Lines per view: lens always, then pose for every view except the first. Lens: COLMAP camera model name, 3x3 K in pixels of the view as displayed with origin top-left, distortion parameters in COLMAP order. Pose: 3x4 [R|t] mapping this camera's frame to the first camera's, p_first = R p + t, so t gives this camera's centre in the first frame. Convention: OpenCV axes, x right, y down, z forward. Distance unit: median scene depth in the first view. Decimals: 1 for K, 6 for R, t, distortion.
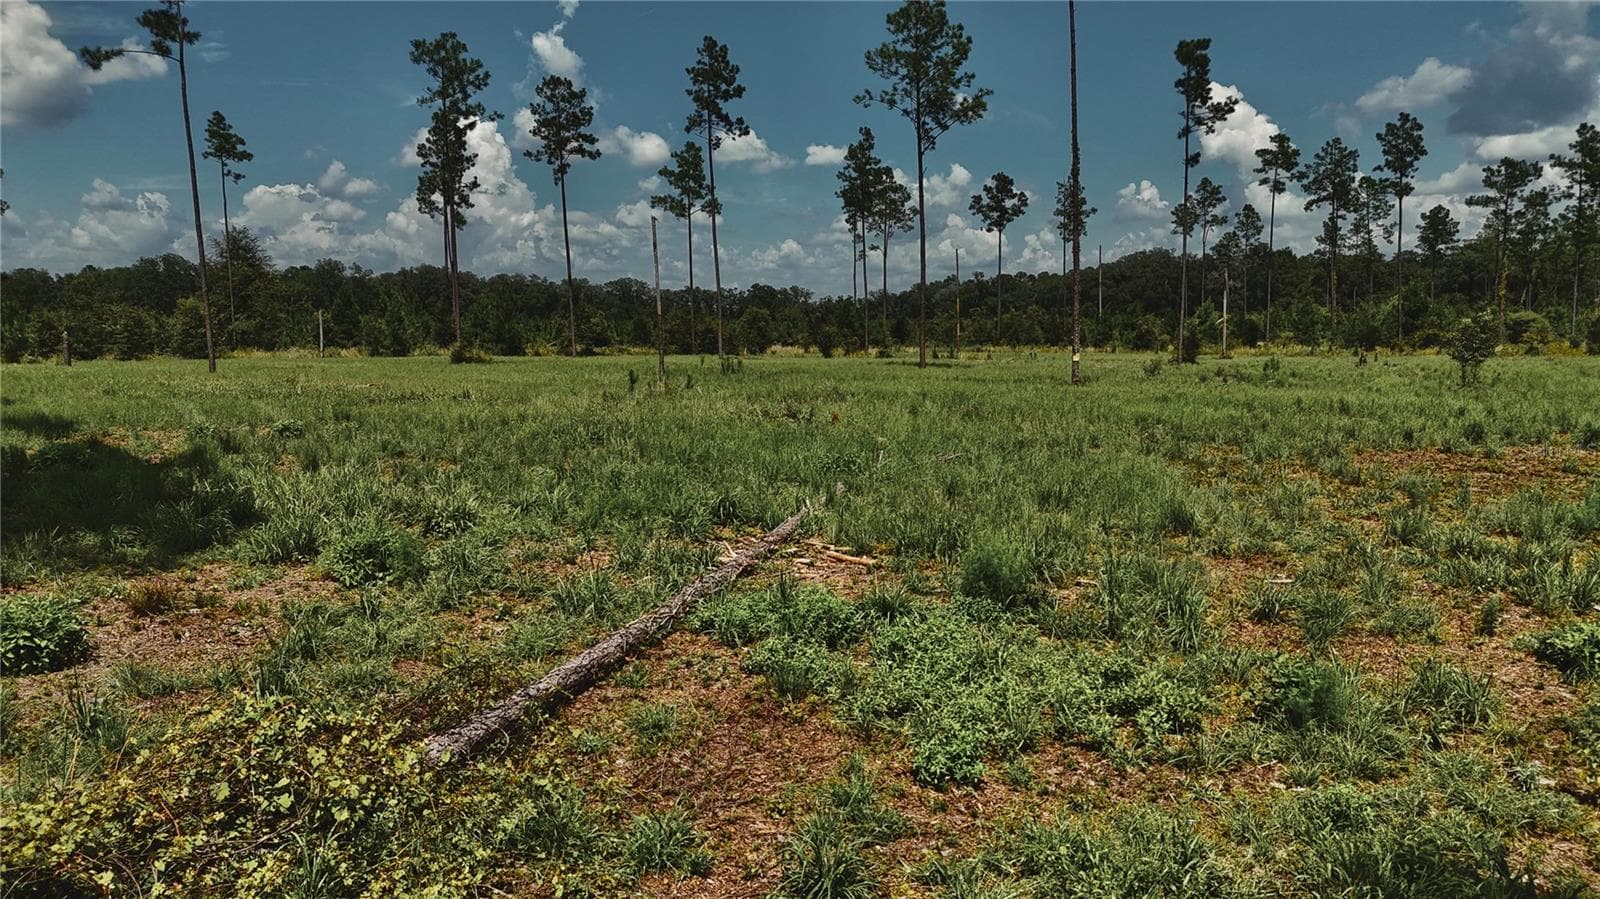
lens RADIAL K [[1174.2, 0, 800.0], [0, 1174.2, 449.5], [0, 0, 1]] dist [0.070883, 0.000199]
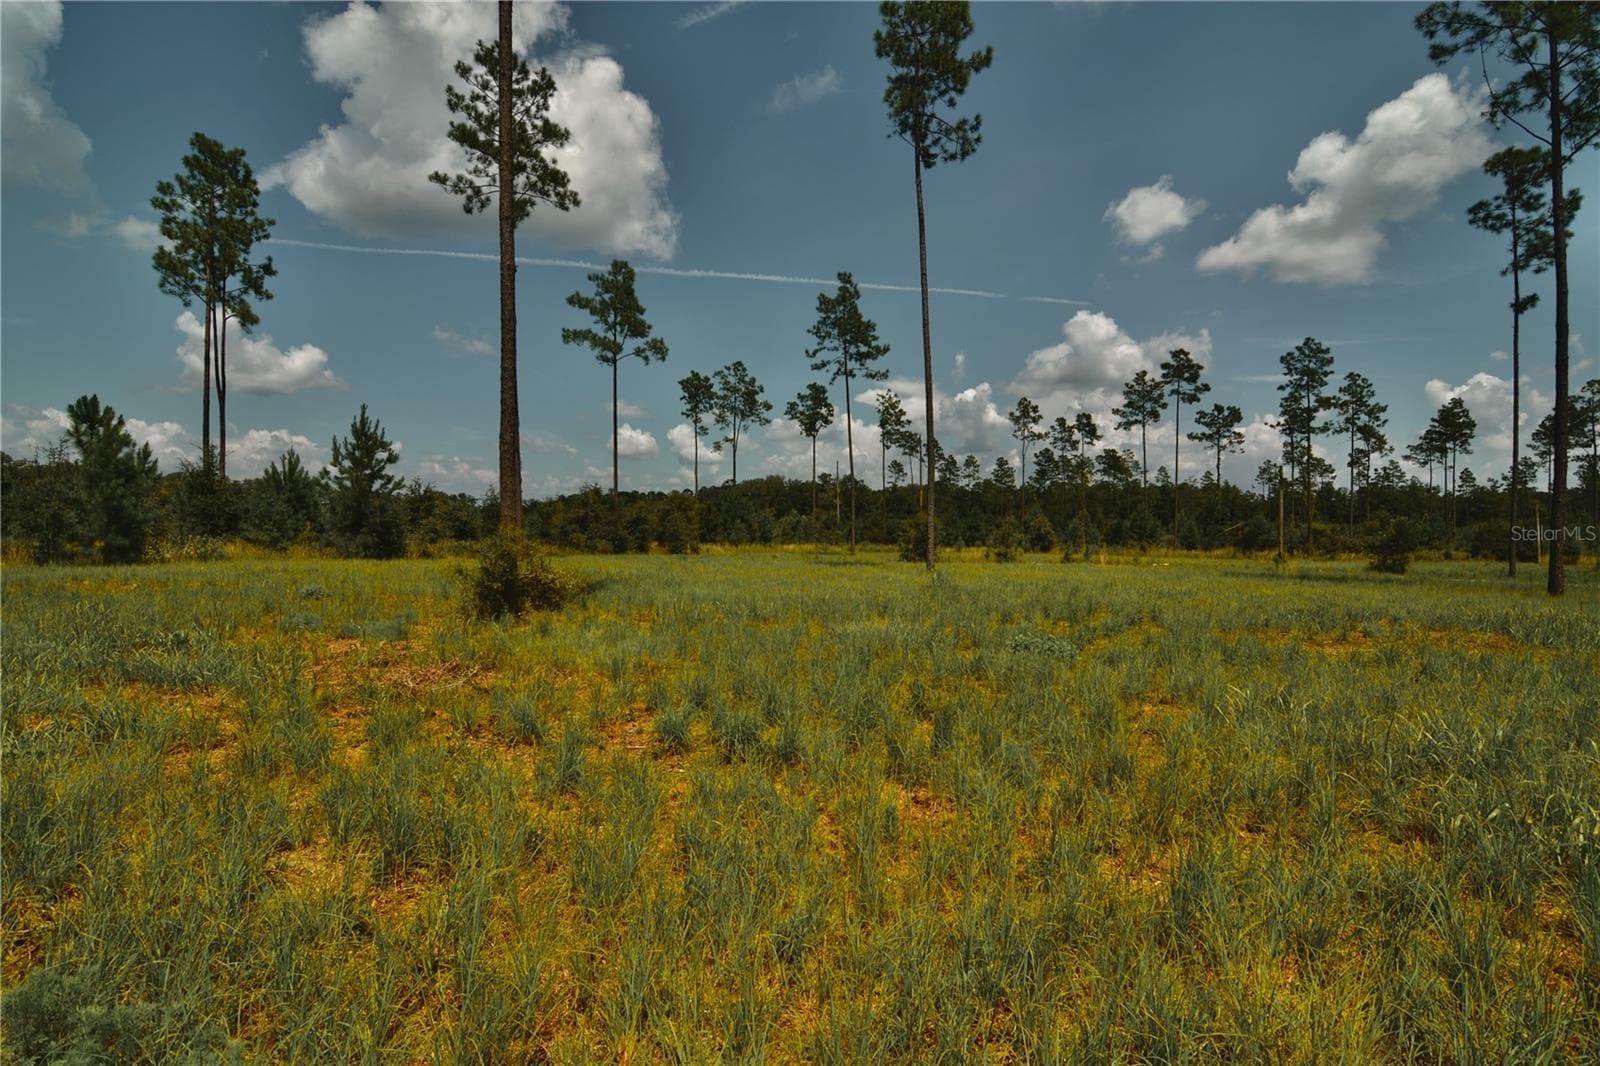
lens RADIAL K [[764.7, 0, 798.0], [0, 764.7, 559.3], [0, 0, 1]] dist [-0.002573, -0.014829]
pose [[0.899368, 0.000510, 0.437193, -0.197878], [0.028121, 0.997861, -0.059013, -0.047080], [-0.436288, 0.065369, 0.897430, 0.540678]]
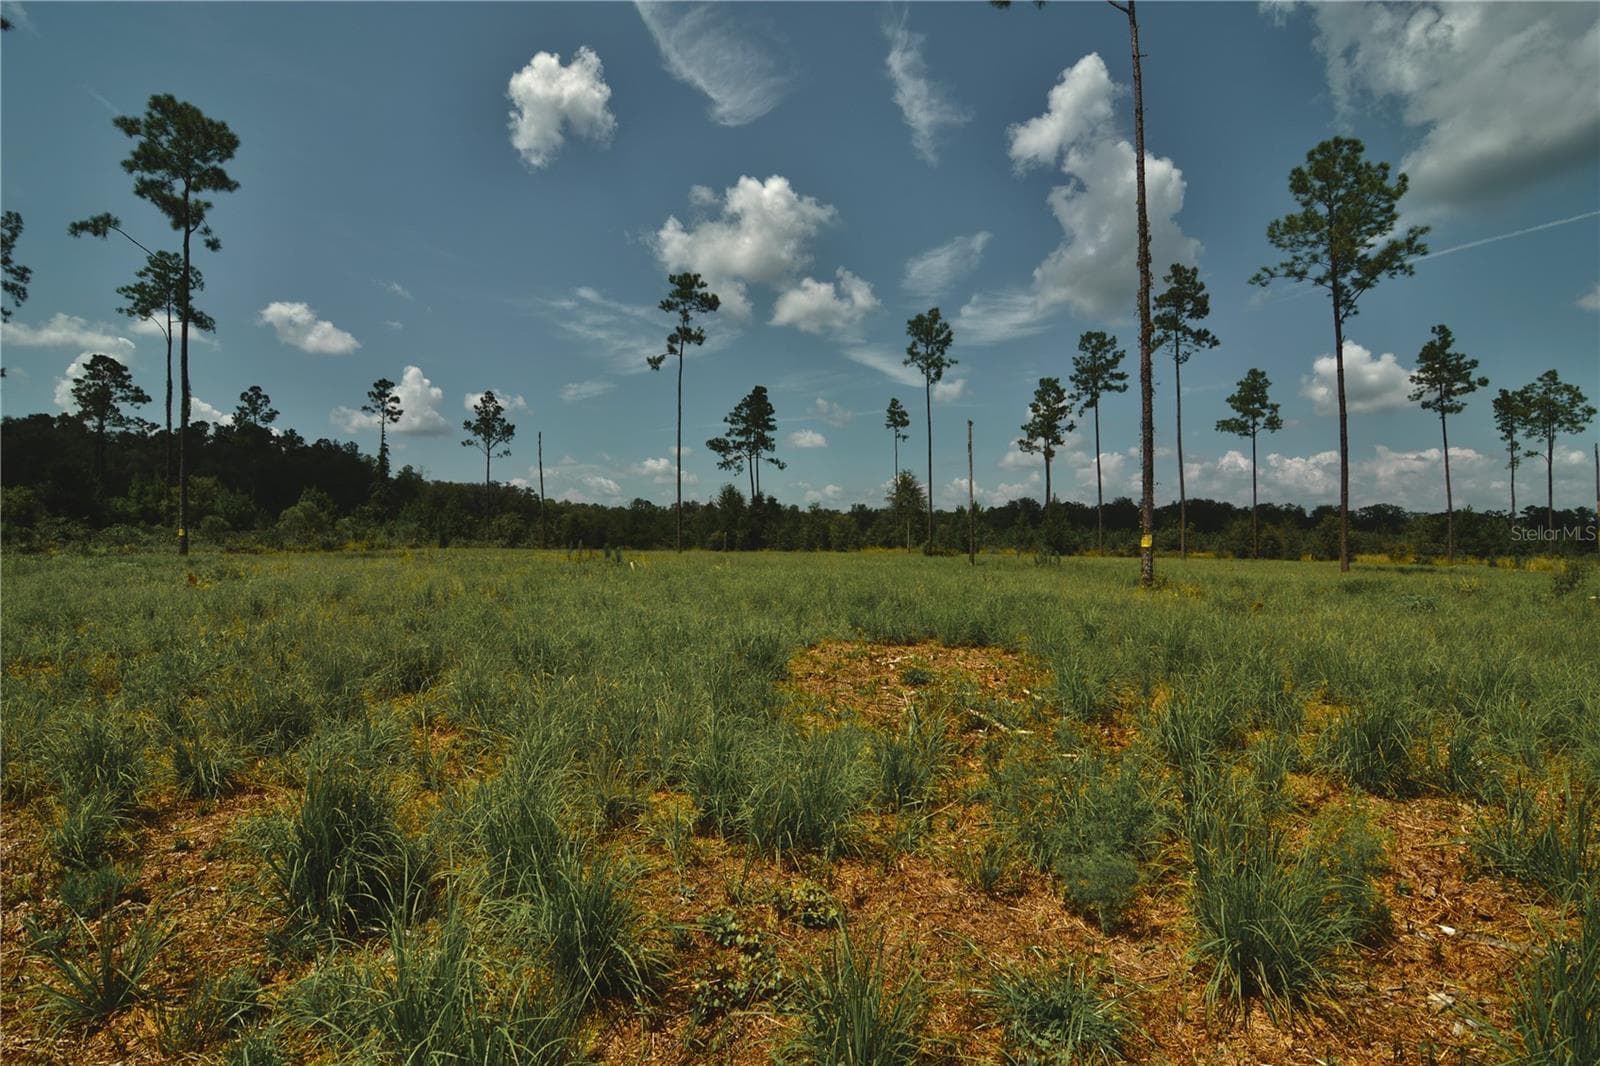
lens RADIAL K [[770.5, 0, 800.1], [0, 770.5, 542.1], [0, 0, 1]] dist [-0.008966, -0.008481]
pose [[0.664960, 0.007421, -0.746842, 0.161406], [-0.087170, 0.993888, -0.067738, -0.012321], [0.741775, 0.110145, 0.661542, 0.222818]]
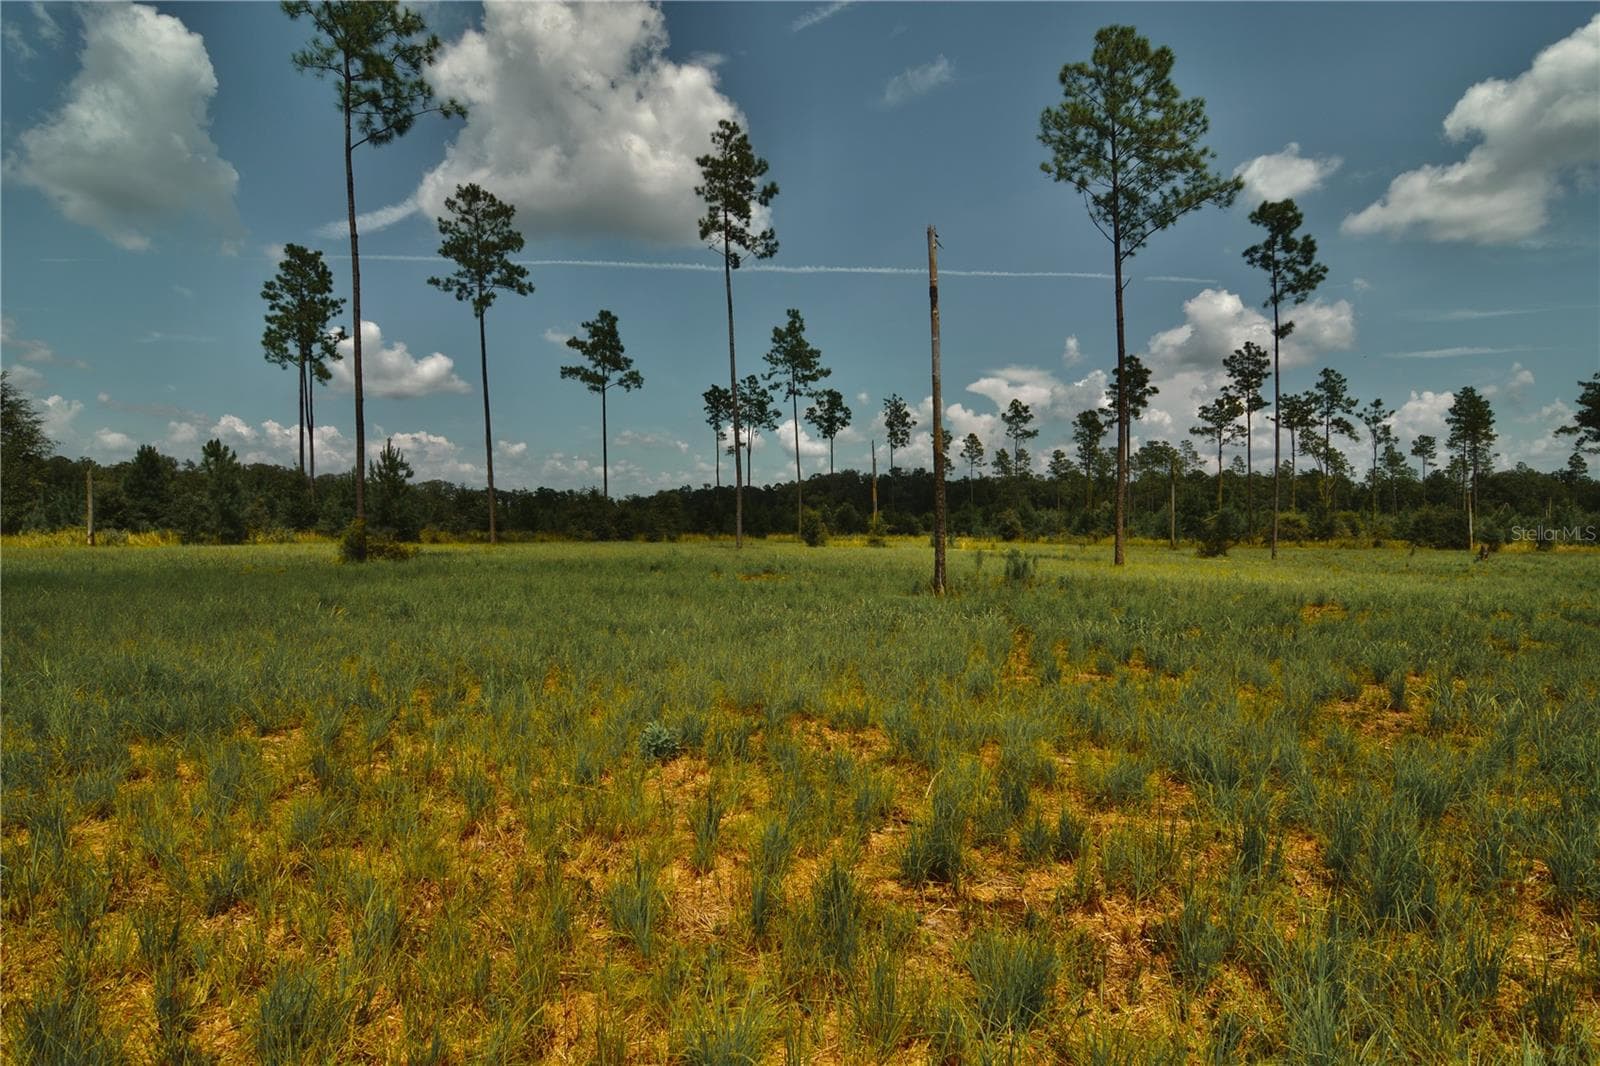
lens RADIAL K [[765.4, 0, 802.0], [0, 765.4, 566.0], [0, 0, 1]] dist [-0.005427, -0.007544]
pose [[0.949792, -0.004797, 0.312846, -0.134347], [0.019623, 0.998827, -0.044259, -0.032817], [-0.312267, 0.048176, 0.948772, 0.395854]]
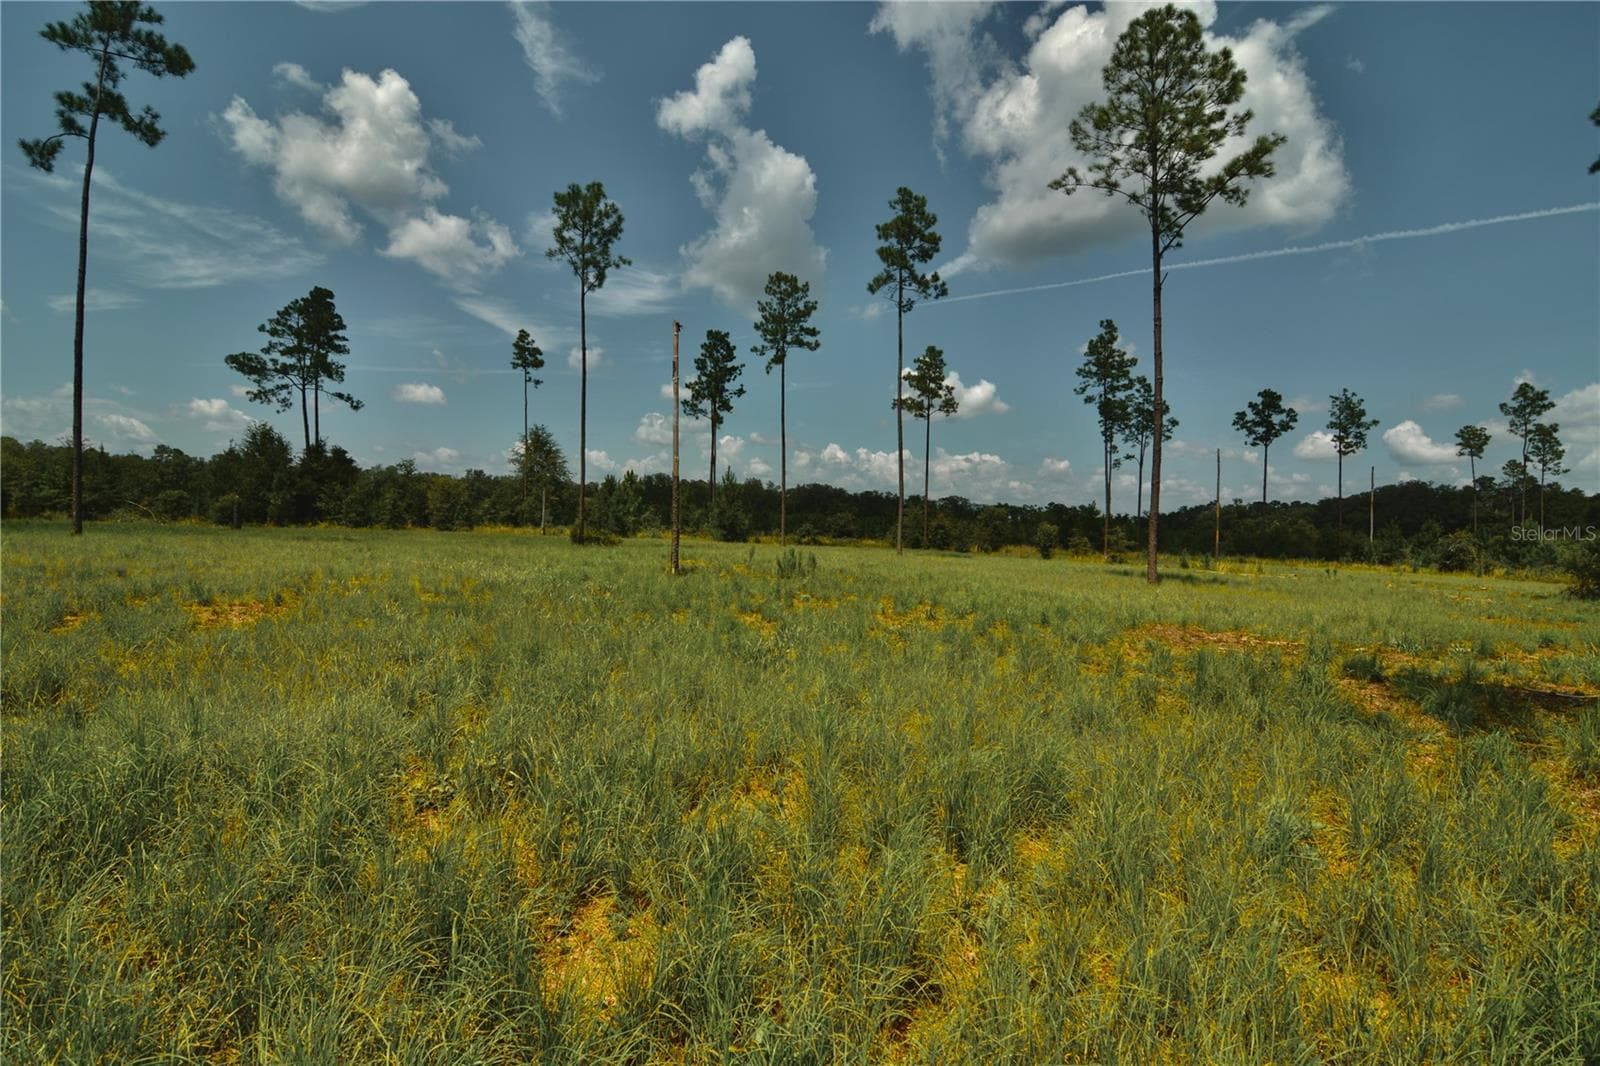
lens RADIAL K [[768.6, 0, 800.7], [0, 768.6, 544.6], [0, 0, 1]] dist [-0.002467, -0.013018]
pose [[0.932853, 0.047616, -0.357097, 0.048554], [-0.078142, 0.994372, -0.071538, -0.028824], [0.351681, 0.094639, 0.931324, 0.342656]]
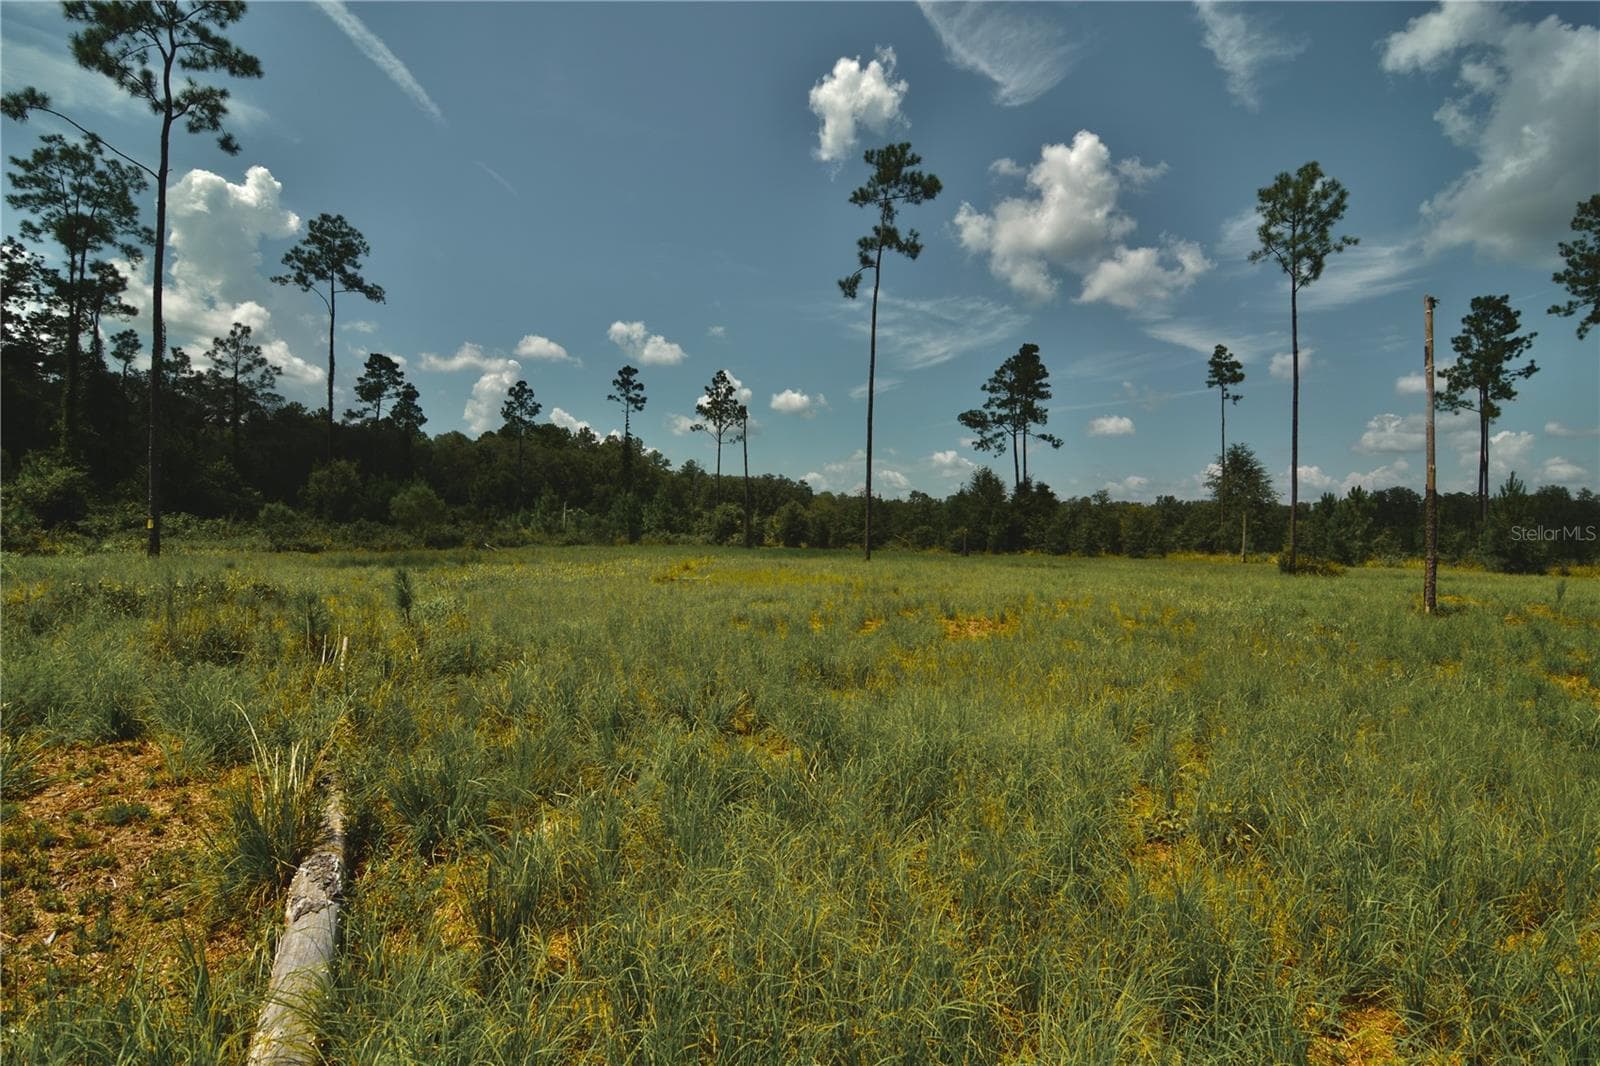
lens RADIAL K [[768.6, 0, 800.7], [0, 768.6, 544.6], [0, 0, 1]] dist [-0.002467, -0.013018]
pose [[0.353313, 0.026269, -0.935136, 0.046442], [-0.120606, 0.992543, -0.017686, -0.028725], [0.927698, 0.119032, 0.353847, 0.341192]]
